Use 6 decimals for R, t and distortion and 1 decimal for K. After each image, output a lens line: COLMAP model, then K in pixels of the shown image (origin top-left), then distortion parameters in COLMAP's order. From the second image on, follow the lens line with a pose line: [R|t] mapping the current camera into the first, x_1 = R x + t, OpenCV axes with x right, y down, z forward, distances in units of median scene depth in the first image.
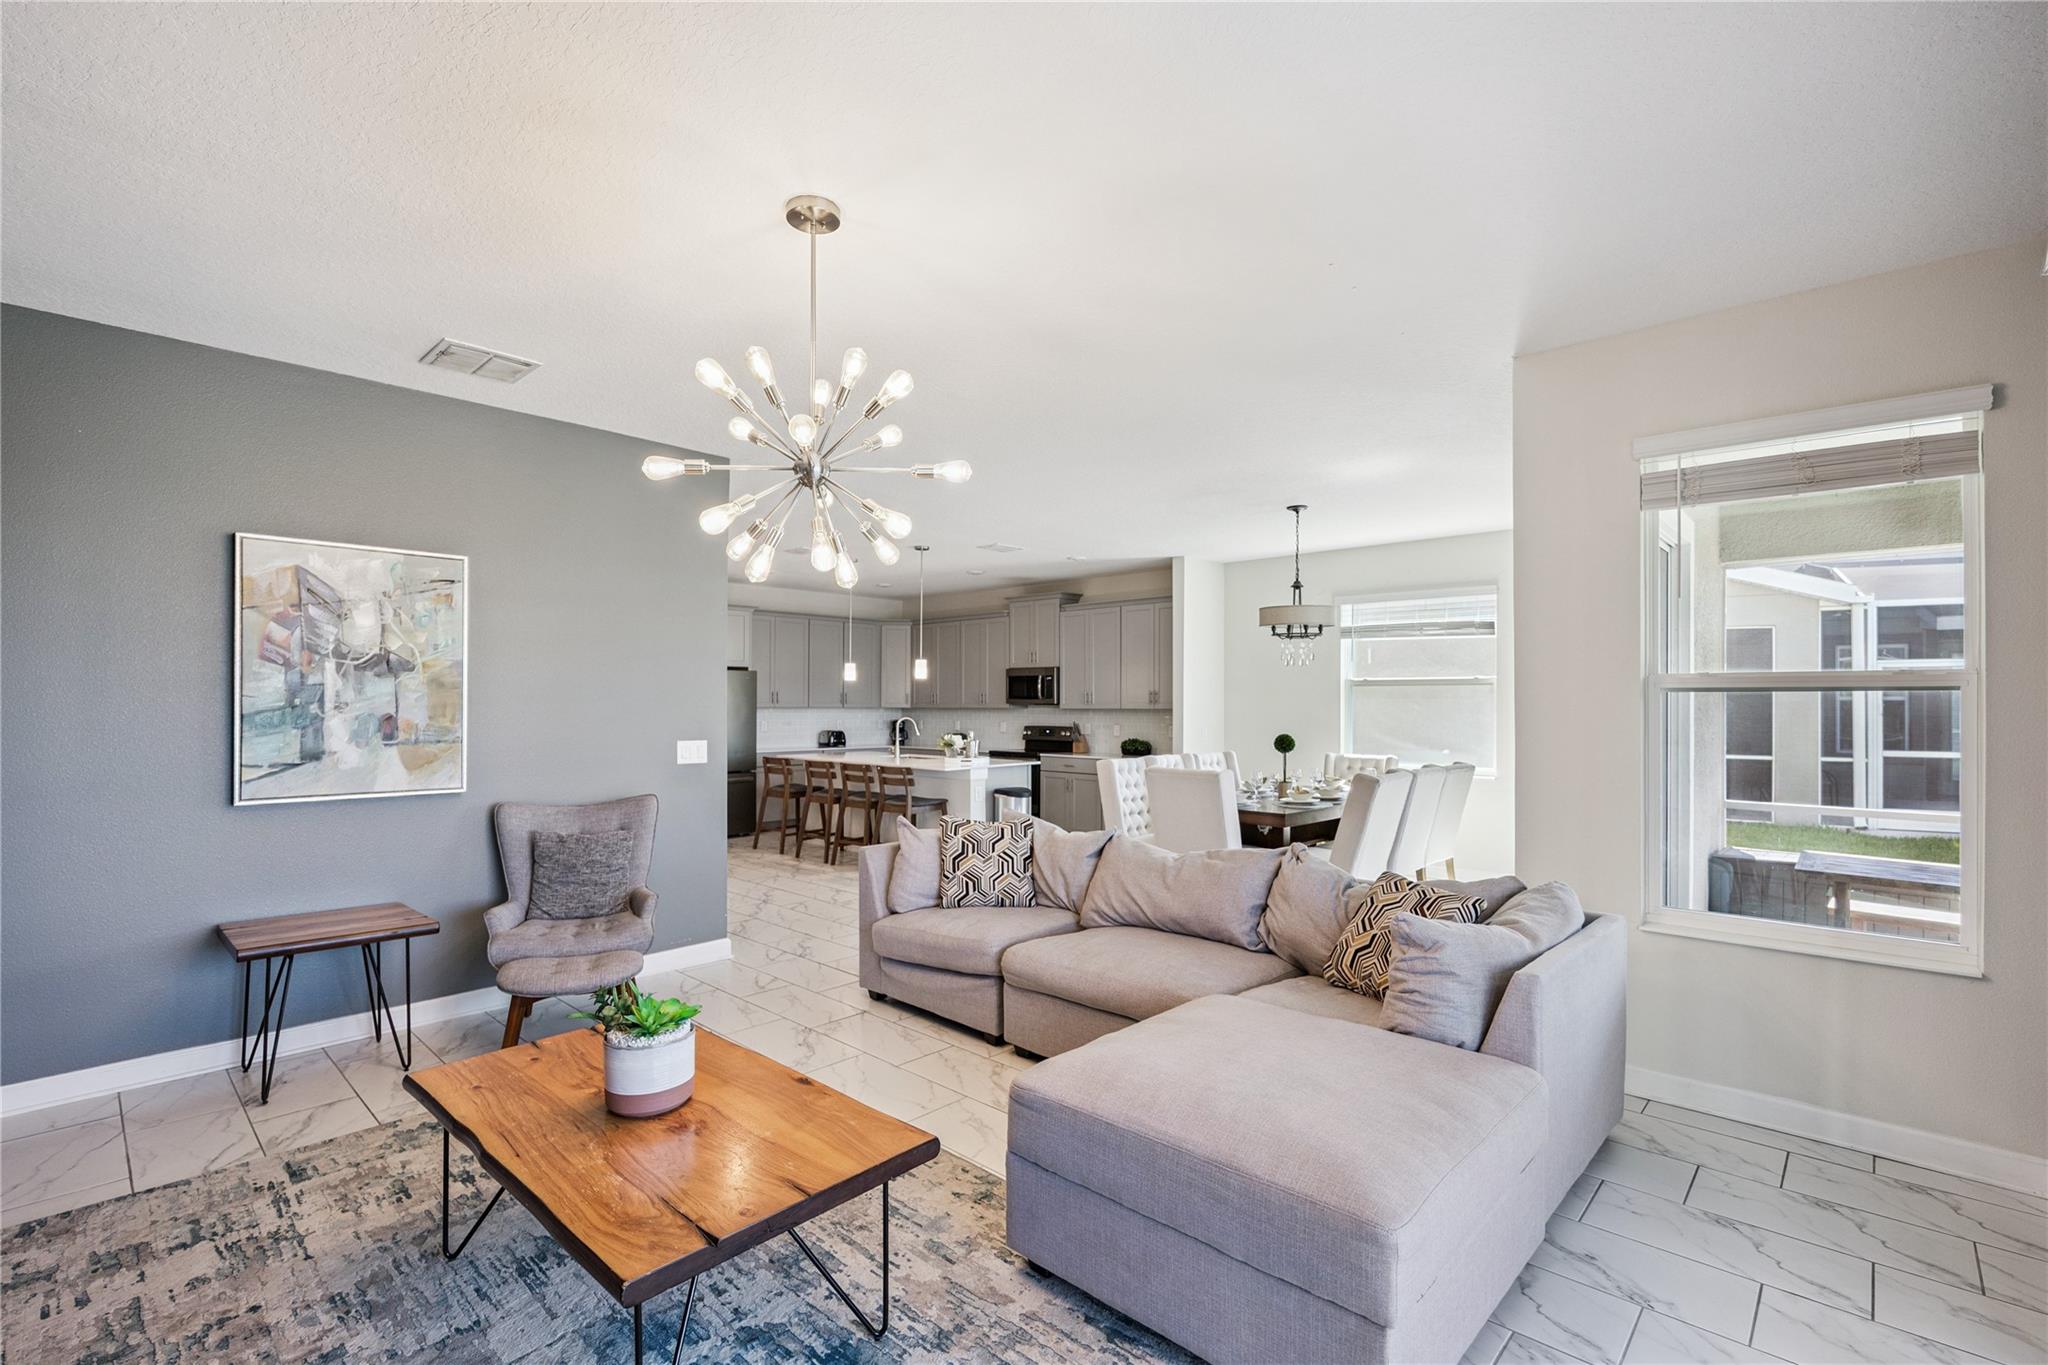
lens RADIAL K [[915.1, 0, 1025.7], [0, 915.1, 698.1], [0, 0, 1]] dist [-0.009318, -0.000479]
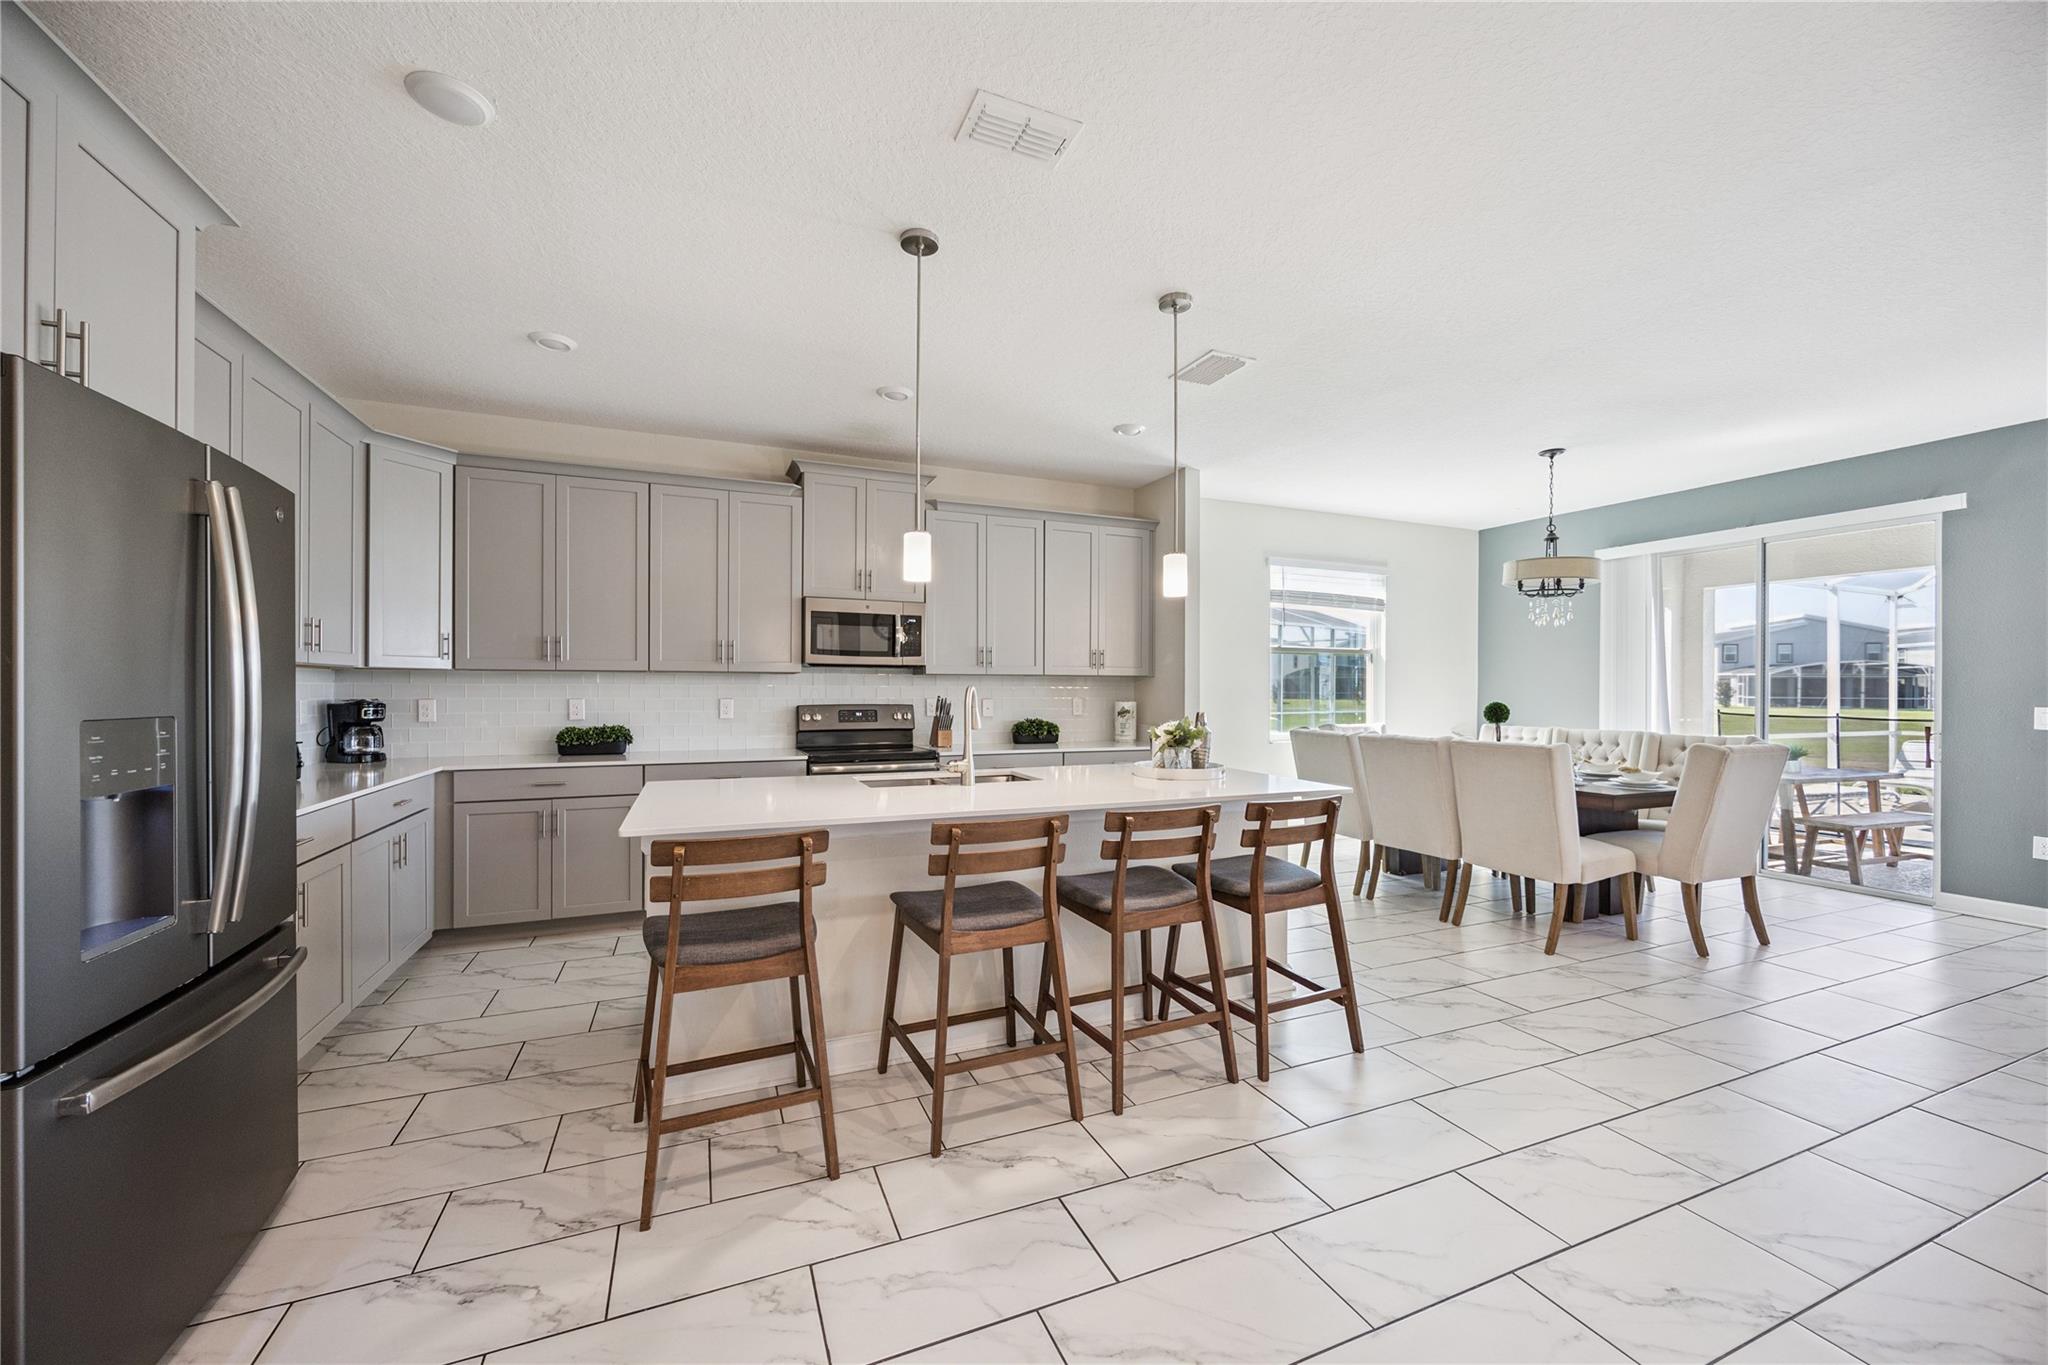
lens RADIAL K [[782.8, 0, 1026.1], [0, 782.8, 687.3], [0, 0, 1]] dist [0.000310, -0.000114]
pose [[0.401554, 0.003054, 0.915830, -0.934806], [-0.010720, 0.999942, 0.001366, 0.043963], [-0.915773, -0.010367, 0.401563, 1.766528]]
